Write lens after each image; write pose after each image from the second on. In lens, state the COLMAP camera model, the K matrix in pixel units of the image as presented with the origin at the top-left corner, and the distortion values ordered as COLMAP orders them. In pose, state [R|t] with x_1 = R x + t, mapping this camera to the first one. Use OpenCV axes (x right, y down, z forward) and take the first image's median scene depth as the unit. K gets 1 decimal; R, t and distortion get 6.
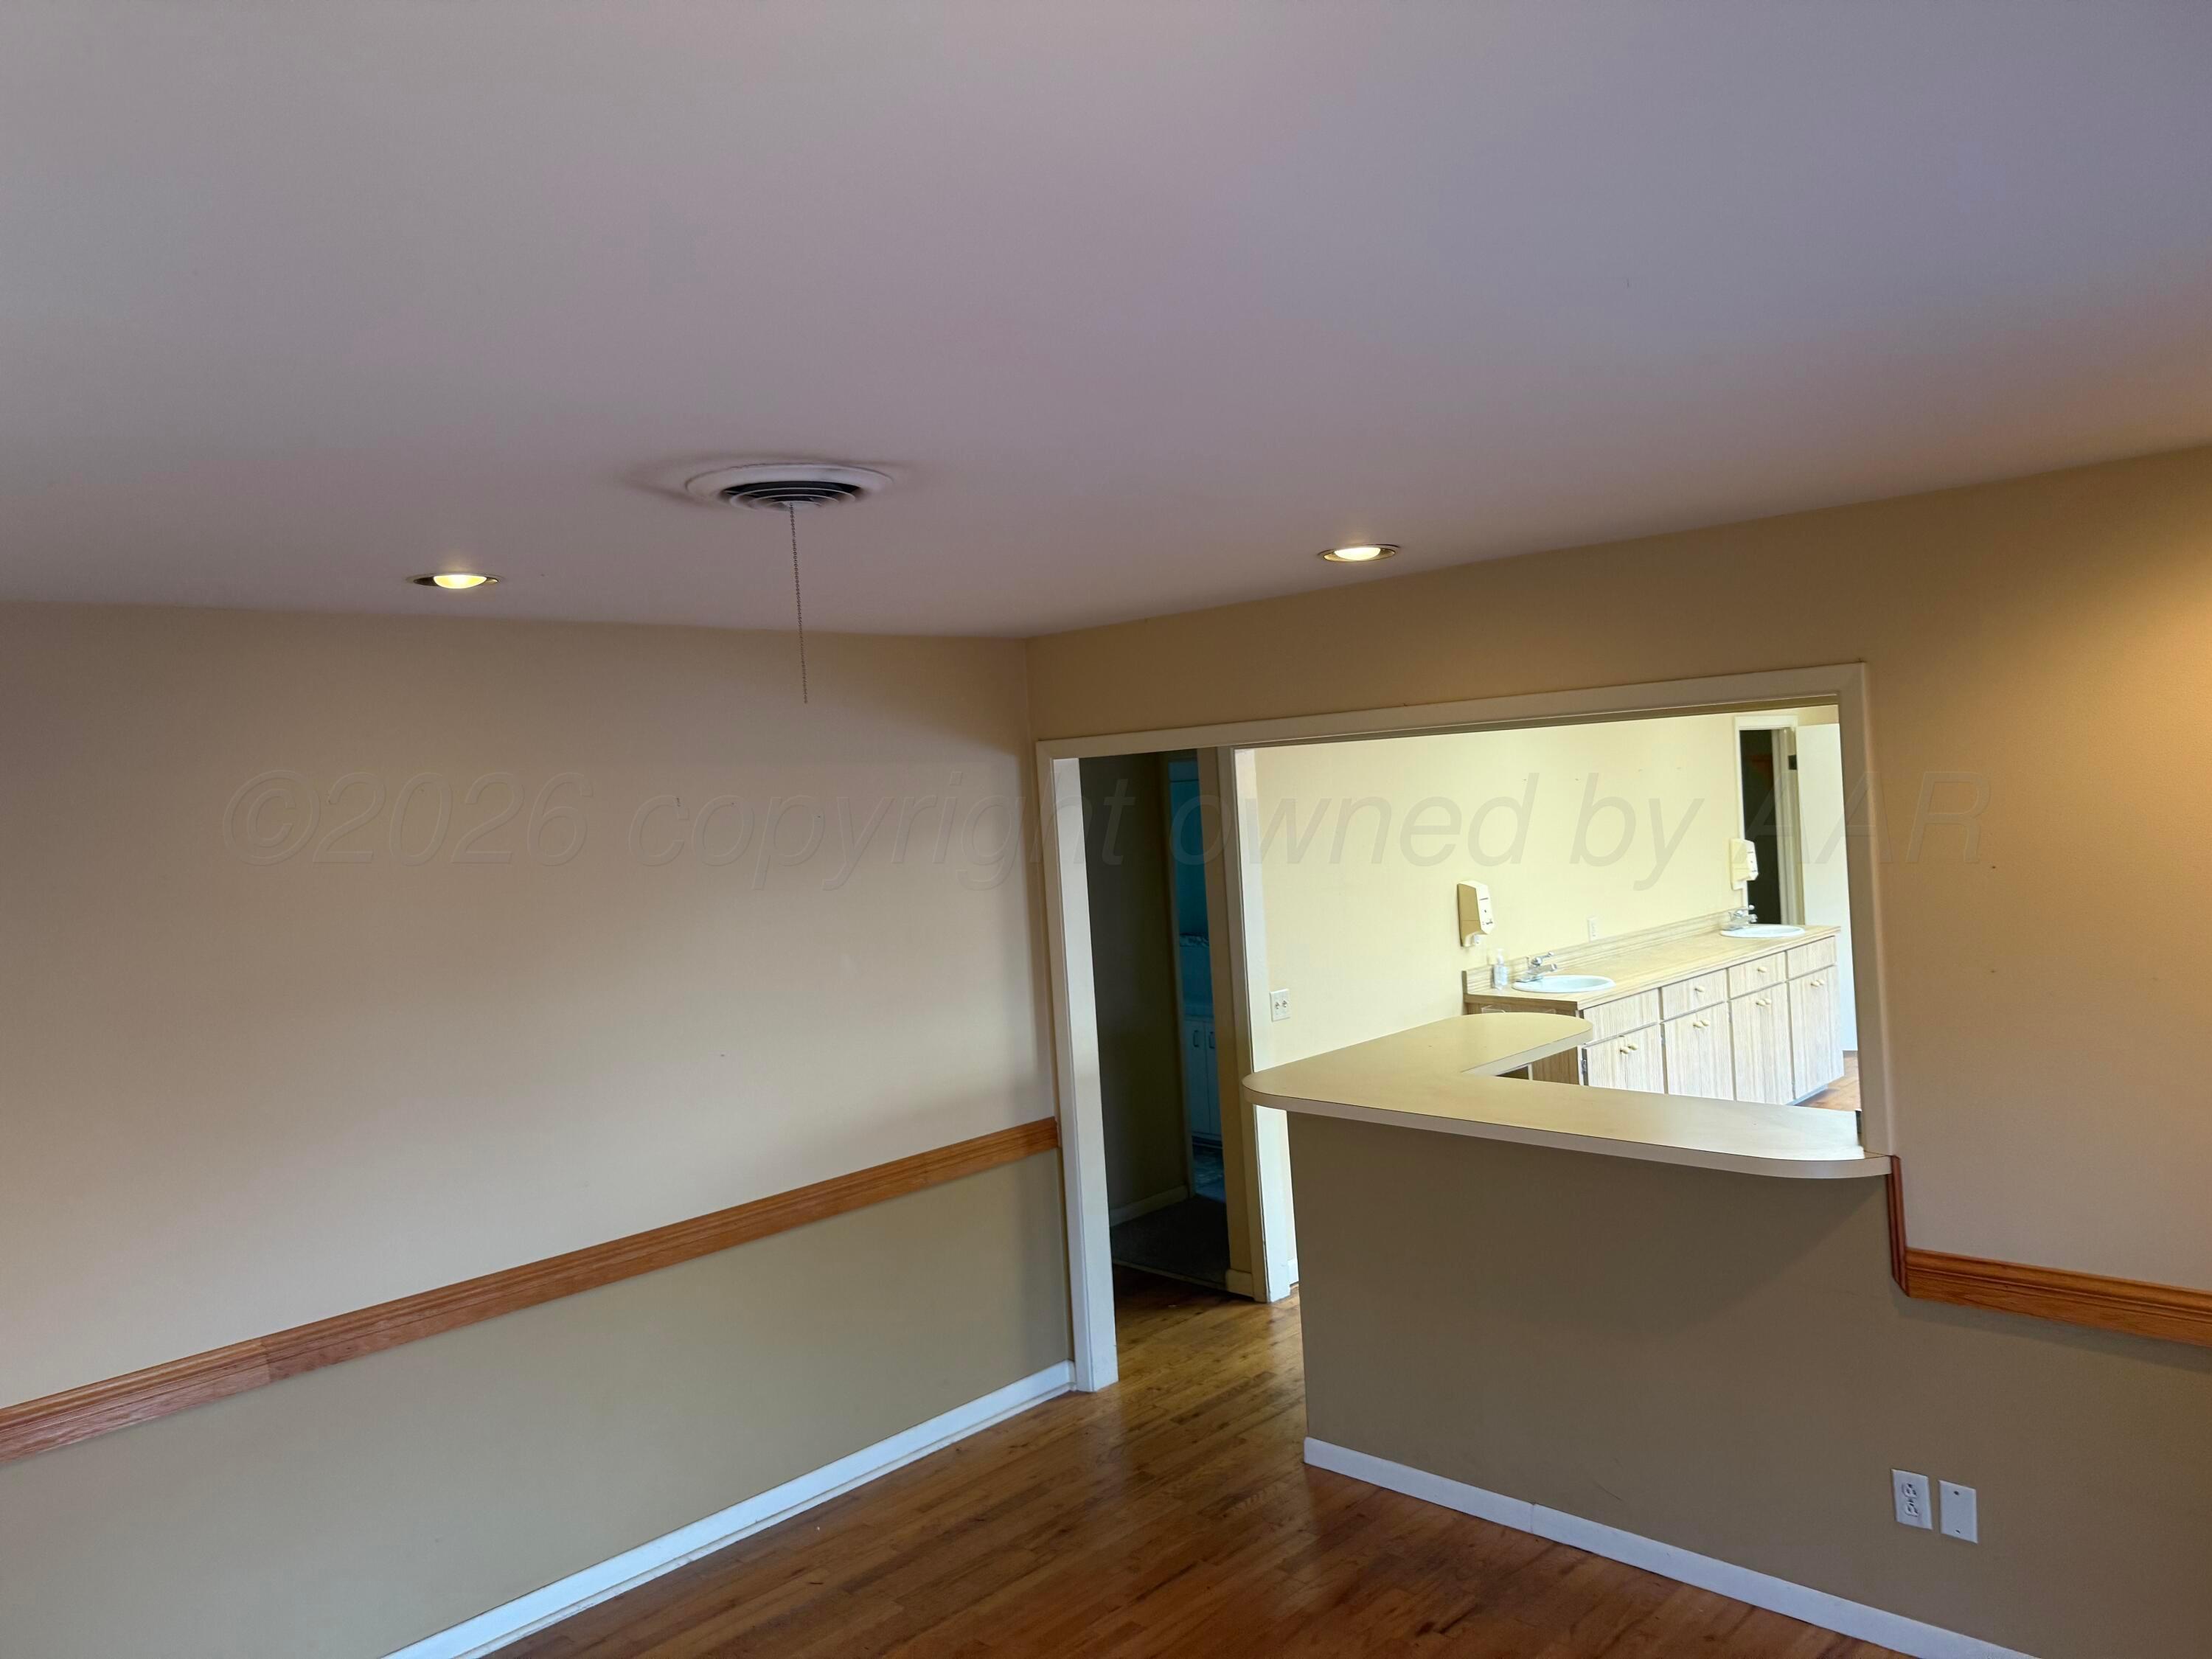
lens RADIAL K [[1555.1, 0, 1091.1], [0, 1555.1, 812.5], [0, 0, 1]] dist [0.039916, -0.052002]
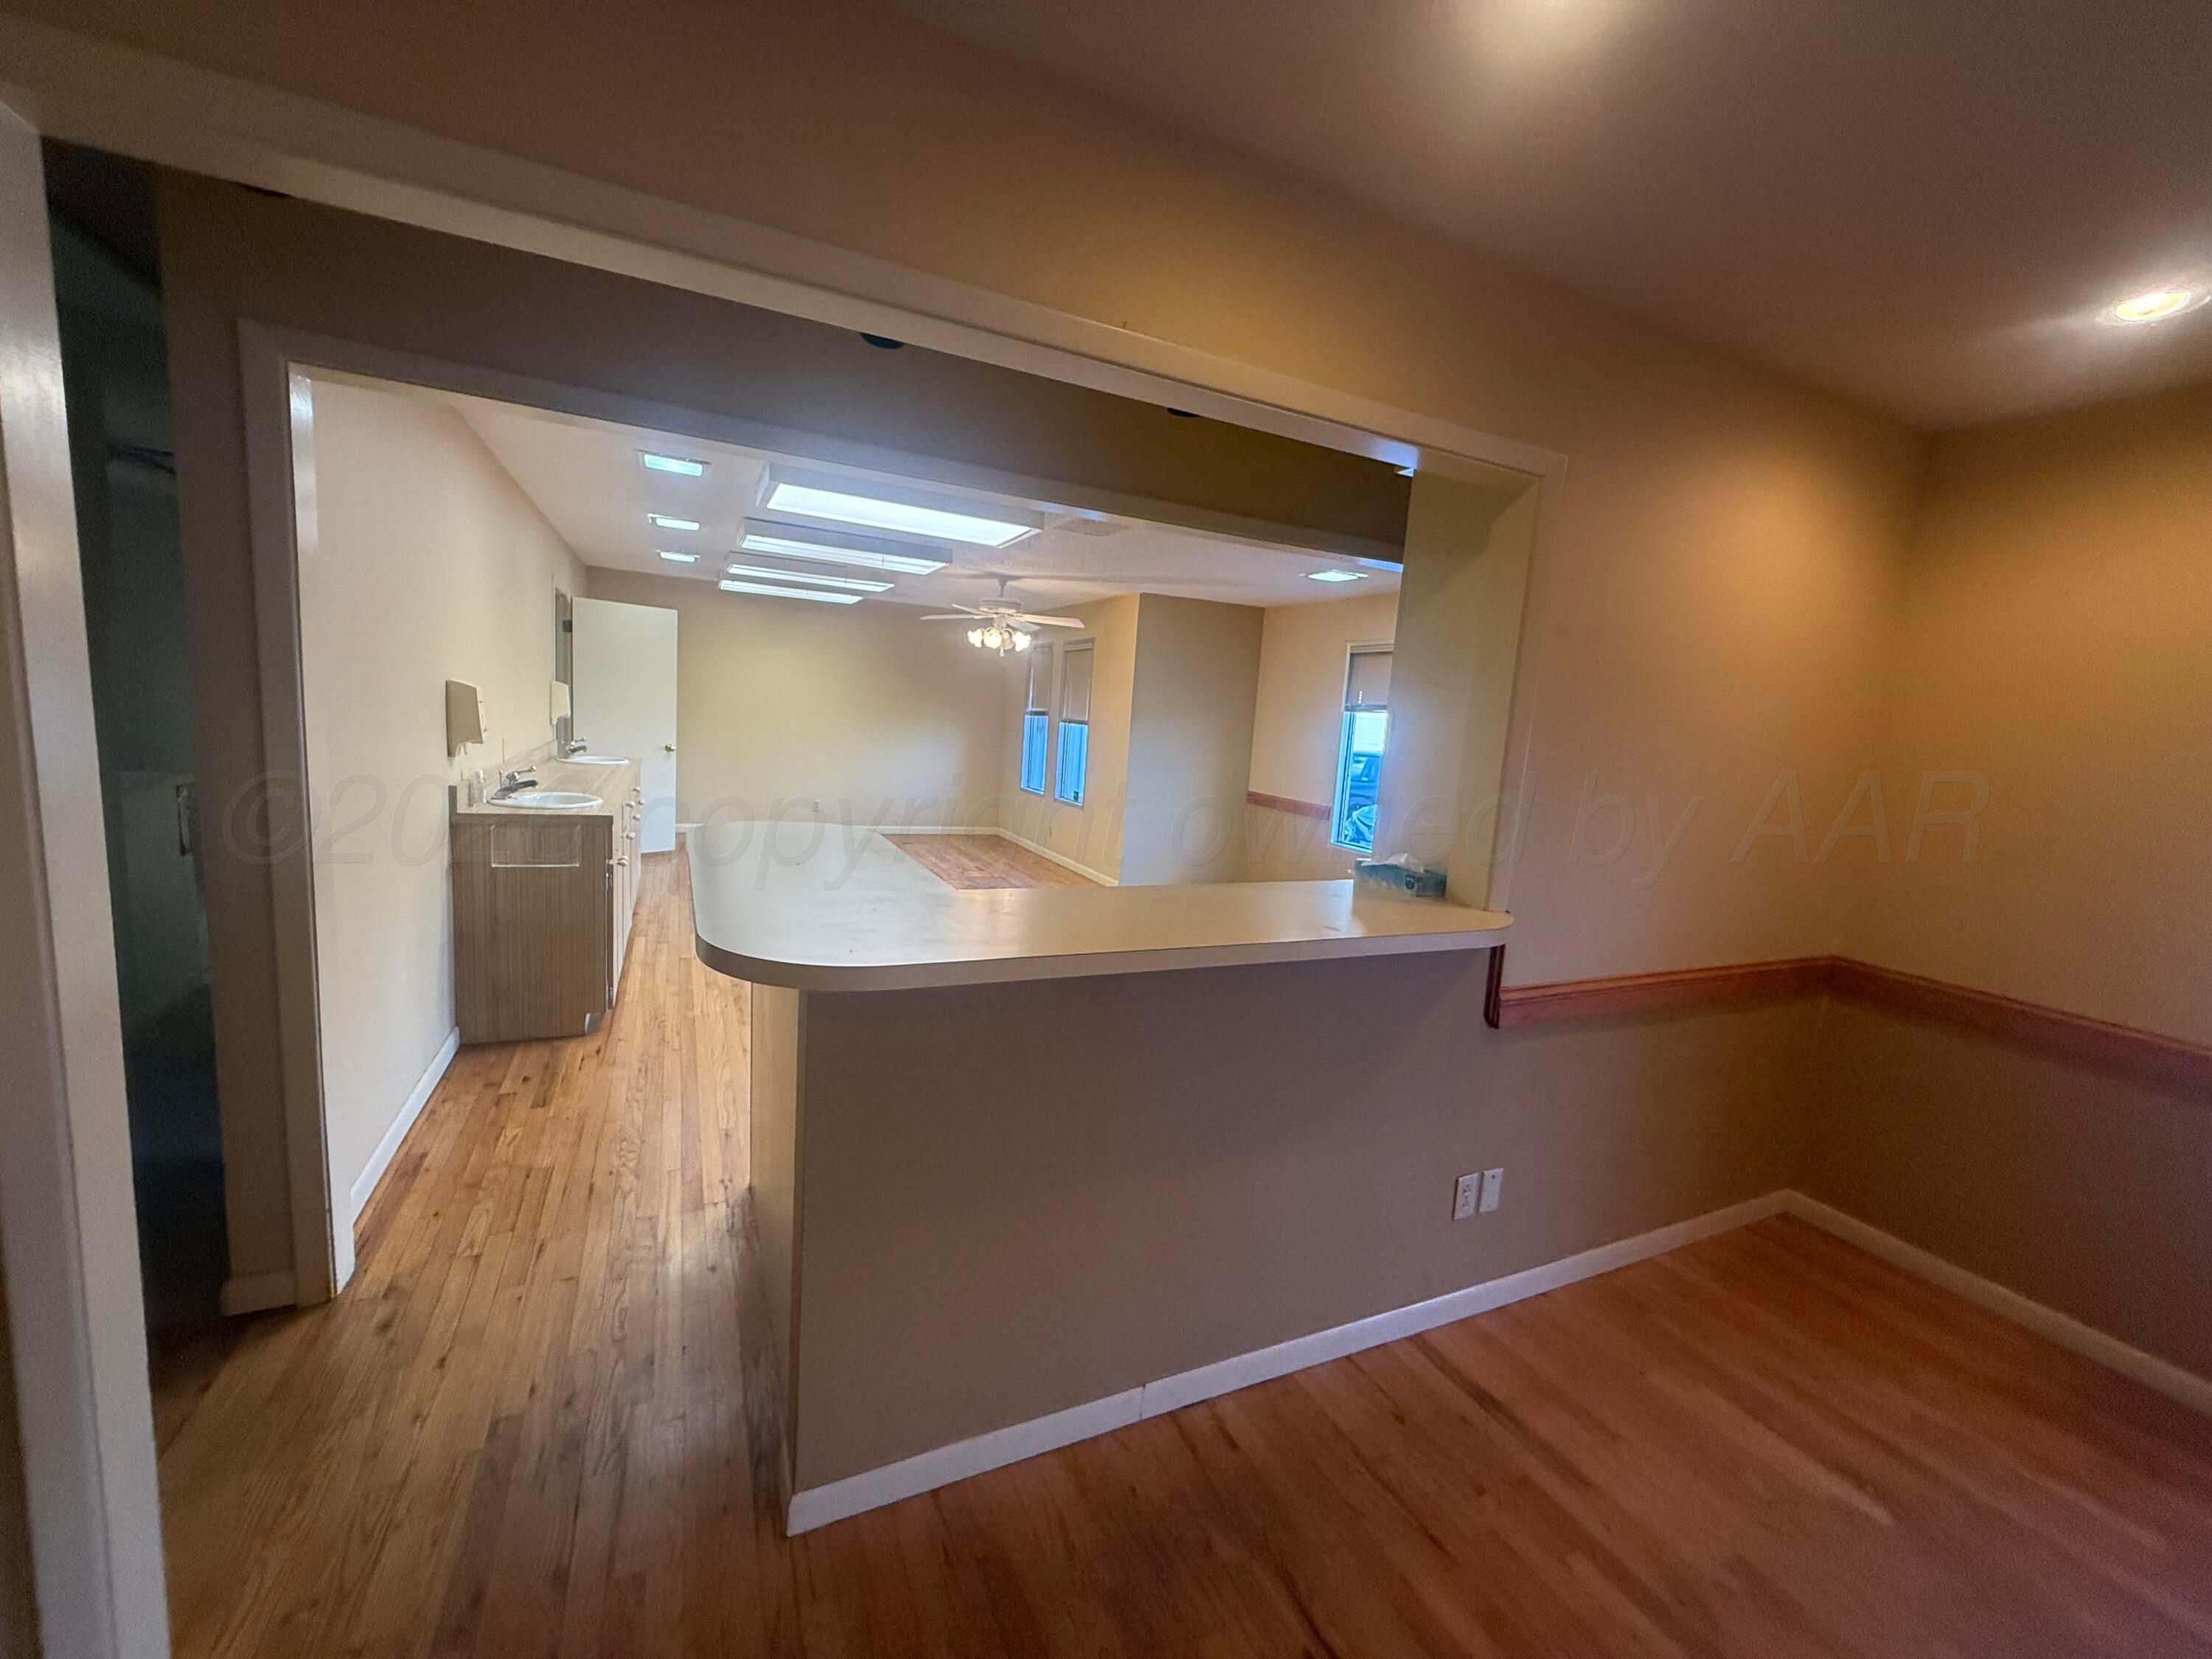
lens RADIAL K [[884.3, 0, 1096.9], [0, 884.3, 831.2], [0, 0, 1]] dist [0.003209, -0.001225]
pose [[0.343201, -0.043195, 0.938268, -0.139102], [-0.073503, 0.994643, 0.072676, 0.102103], [-0.936382, -0.093908, 0.338188, 0.793510]]
